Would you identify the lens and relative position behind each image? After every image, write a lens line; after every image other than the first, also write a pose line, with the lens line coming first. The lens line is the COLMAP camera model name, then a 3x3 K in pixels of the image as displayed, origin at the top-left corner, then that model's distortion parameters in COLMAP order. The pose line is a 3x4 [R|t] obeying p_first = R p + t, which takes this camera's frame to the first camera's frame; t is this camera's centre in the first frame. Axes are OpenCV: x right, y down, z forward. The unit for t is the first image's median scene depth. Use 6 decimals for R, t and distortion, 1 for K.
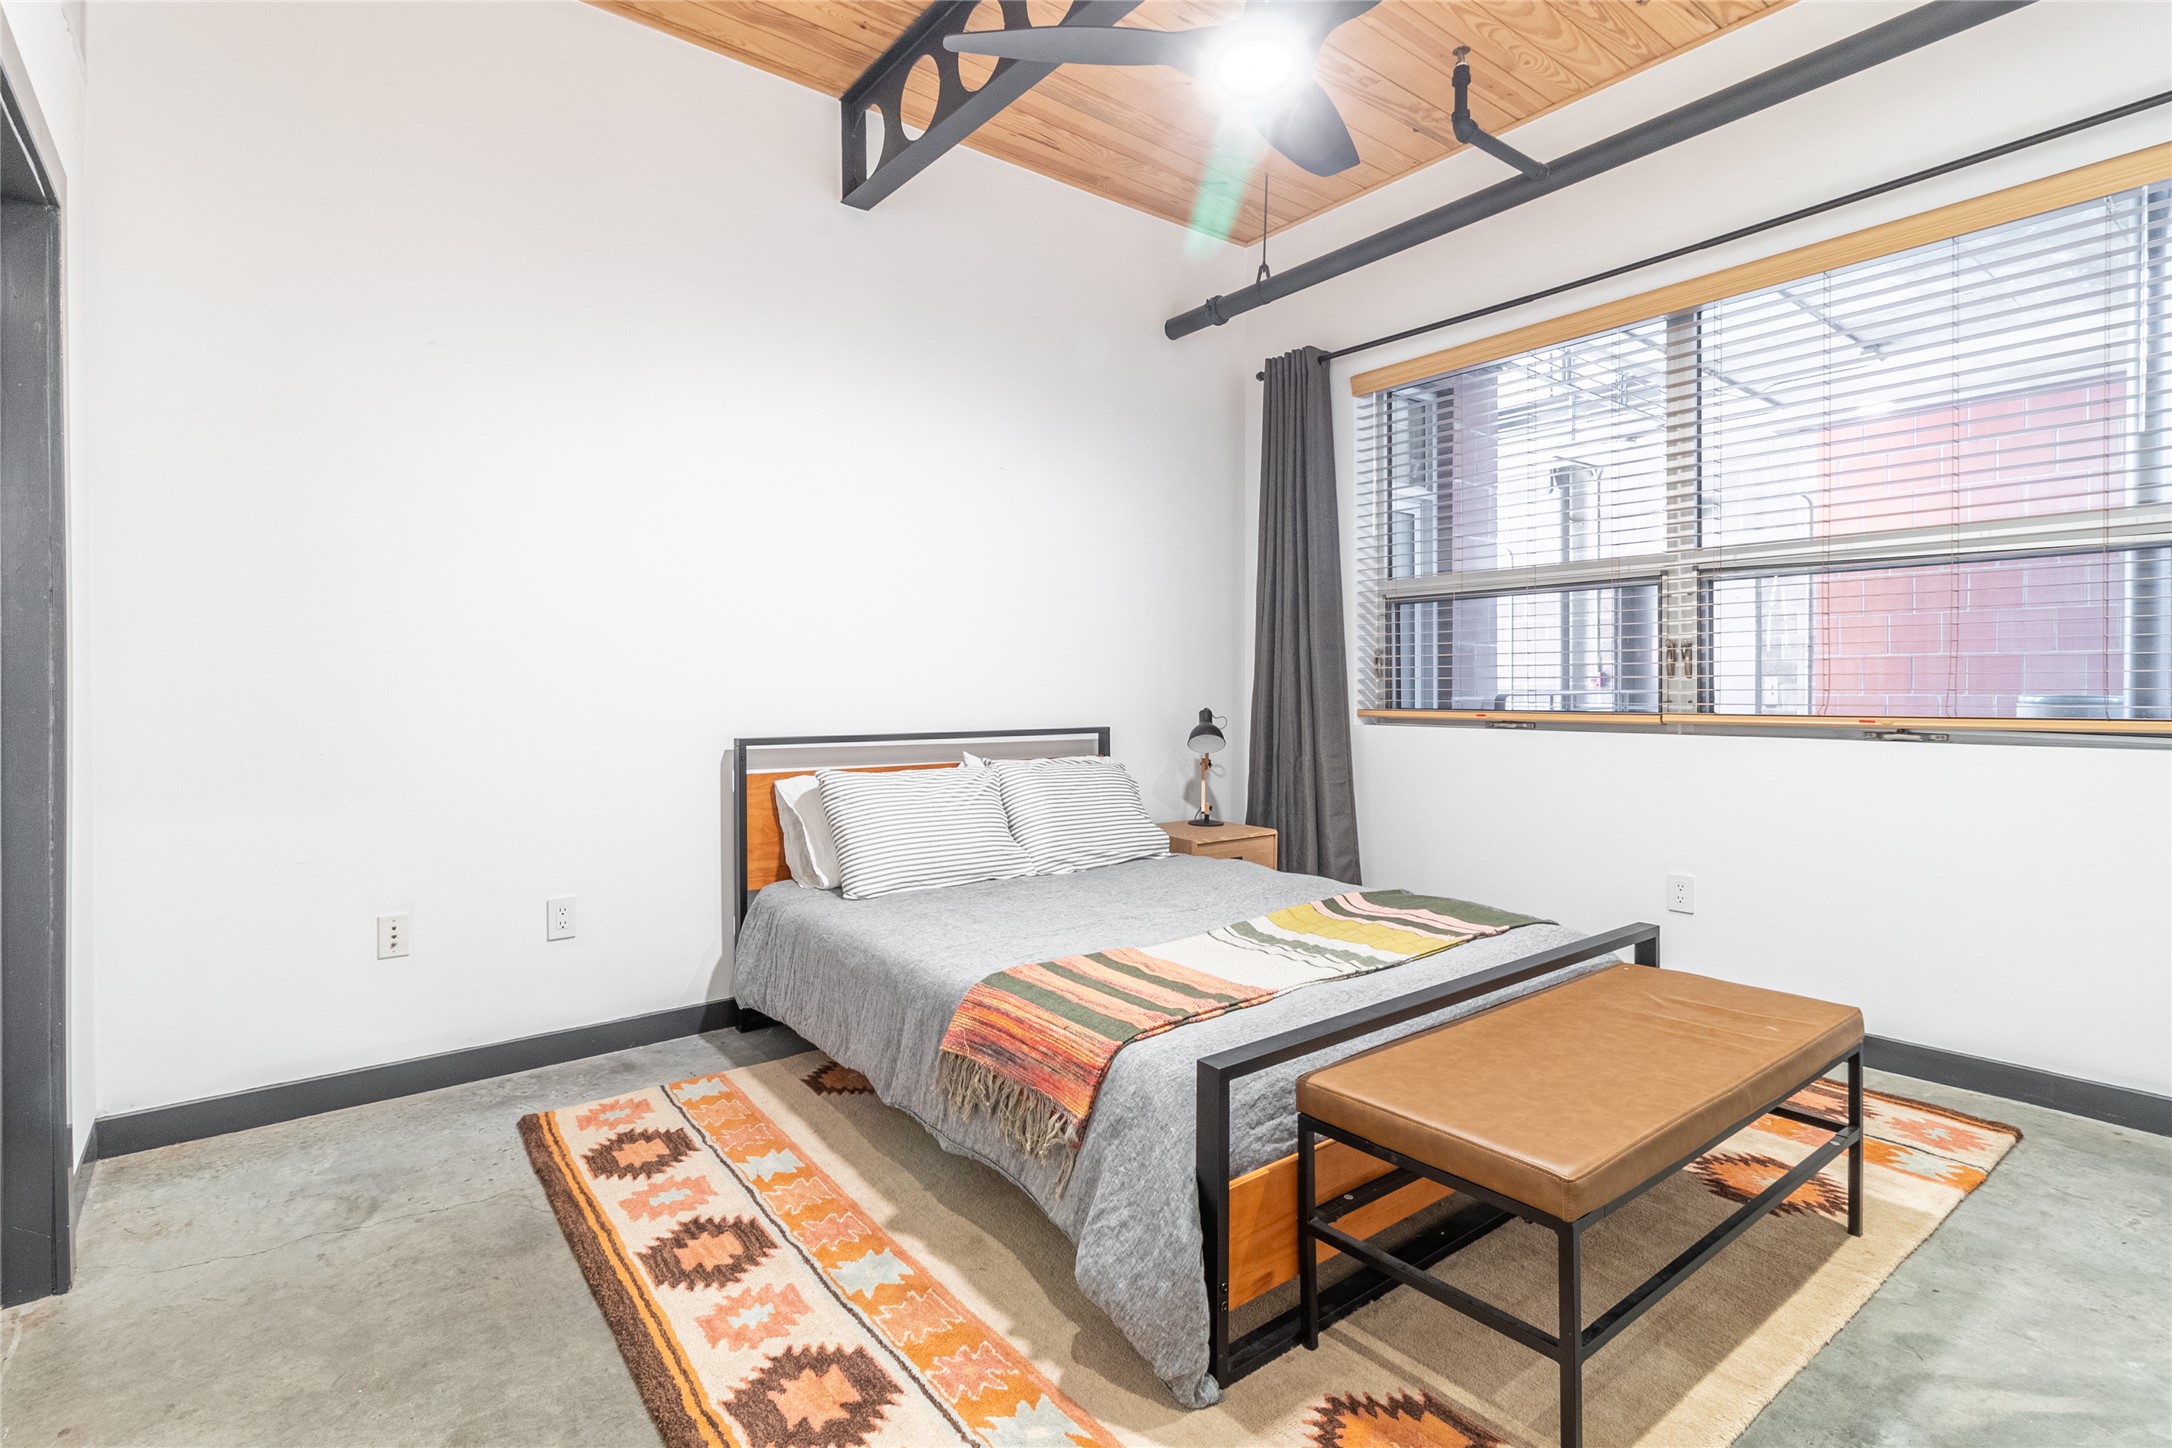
lens RADIAL K [[1024.6, 0, 1077.4], [0, 1024.6, 691.7], [0, 0, 1]] dist [0.002643, 0.000552]
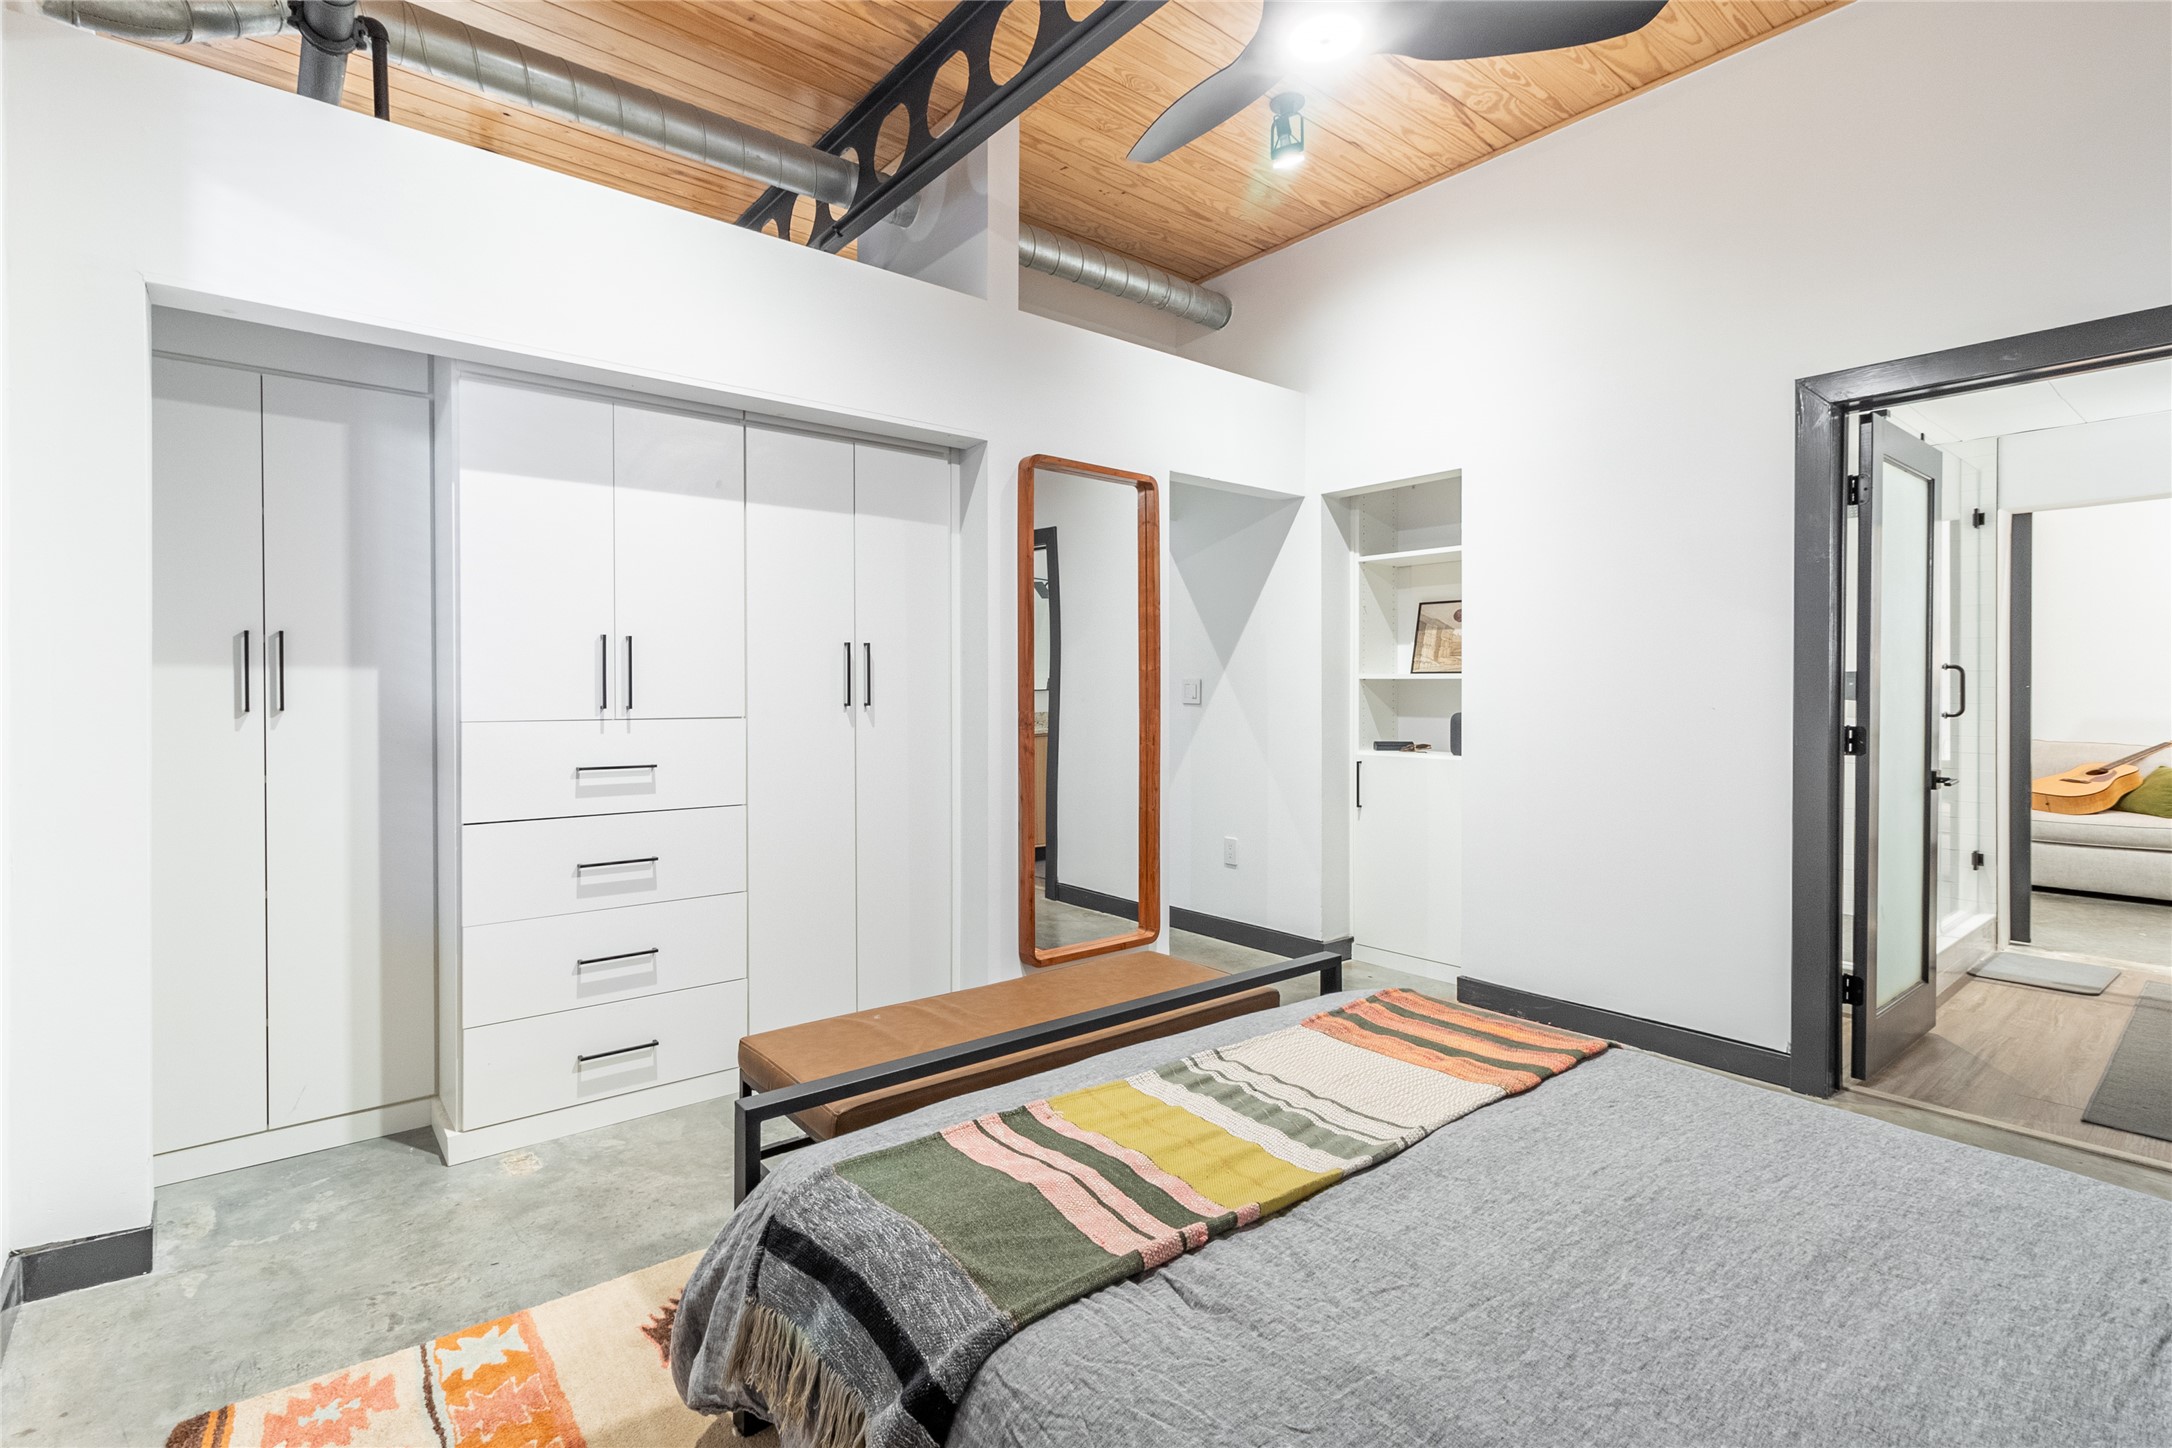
lens RADIAL K [[1024.6, 0, 1077.4], [0, 1024.6, 691.7], [0, 0, 1]] dist [0.002643, 0.000552]
pose [[-0.999527, -0.008804, -0.029477, 0.290557], [-0.009121, 0.999902, 0.010638, -0.026521], [0.029380, 0.010901, -0.999509, 1.303235]]
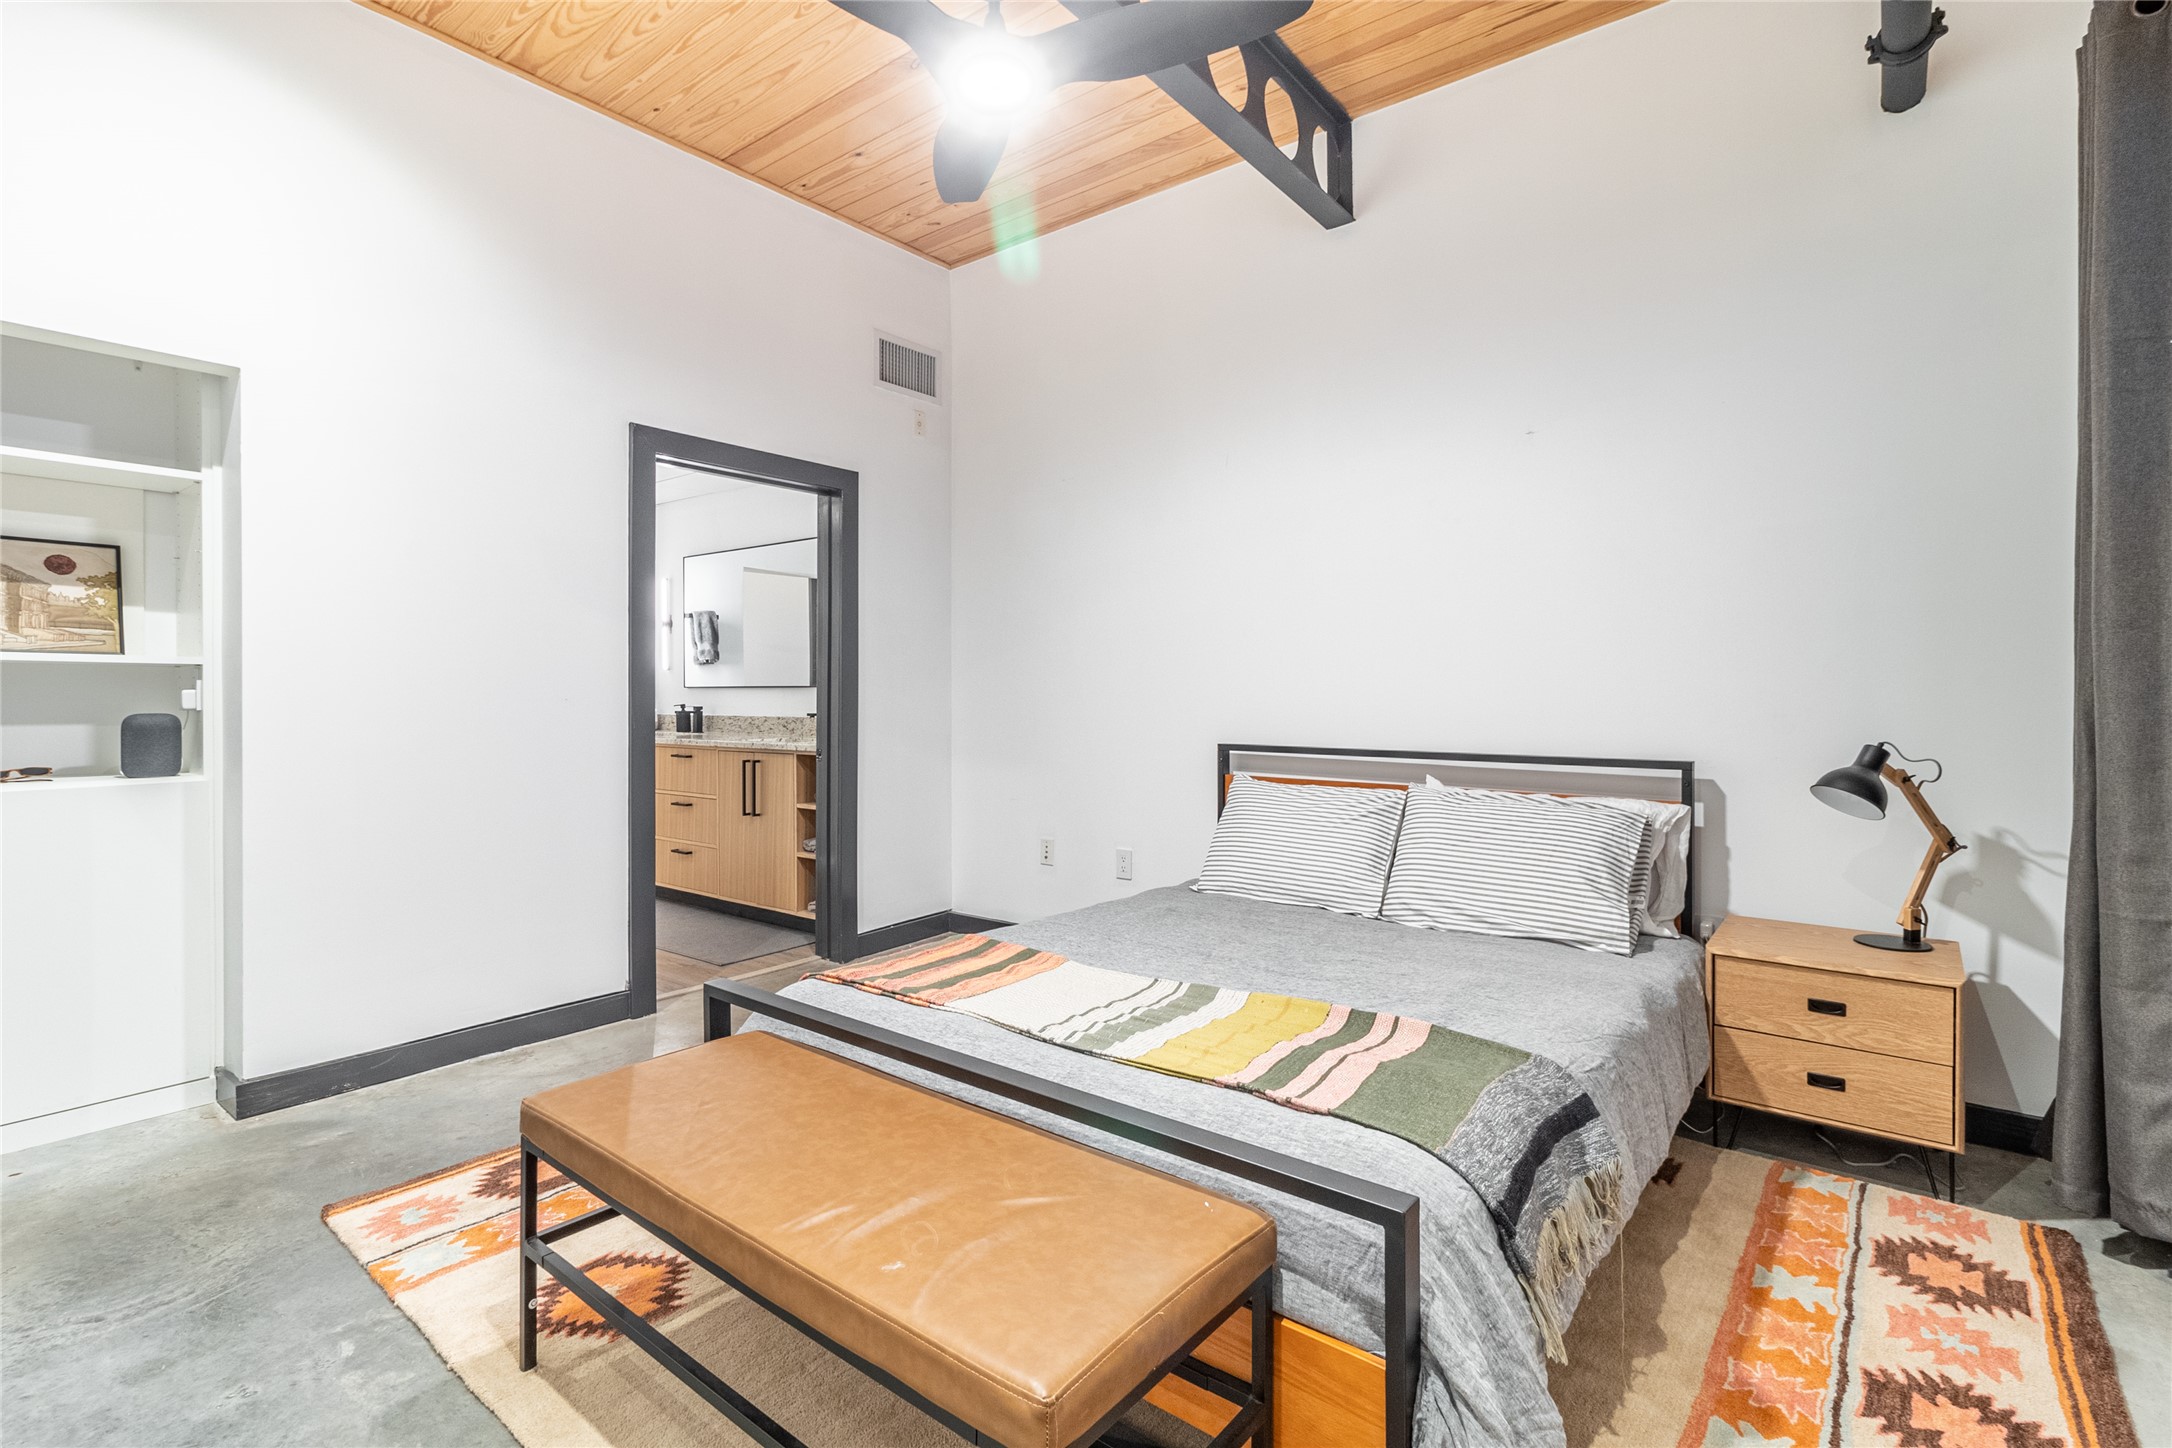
lens RADIAL K [[1024.6, 0, 1077.4], [0, 1024.6, 691.7], [0, 0, 1]] dist [0.002643, 0.000552]
pose [[0.225245, 0.001620, -0.974301, 0.800559], [-0.005029, 0.999987, 0.000500, -0.014027], [0.974289, 0.004787, 0.225251, 0.589992]]
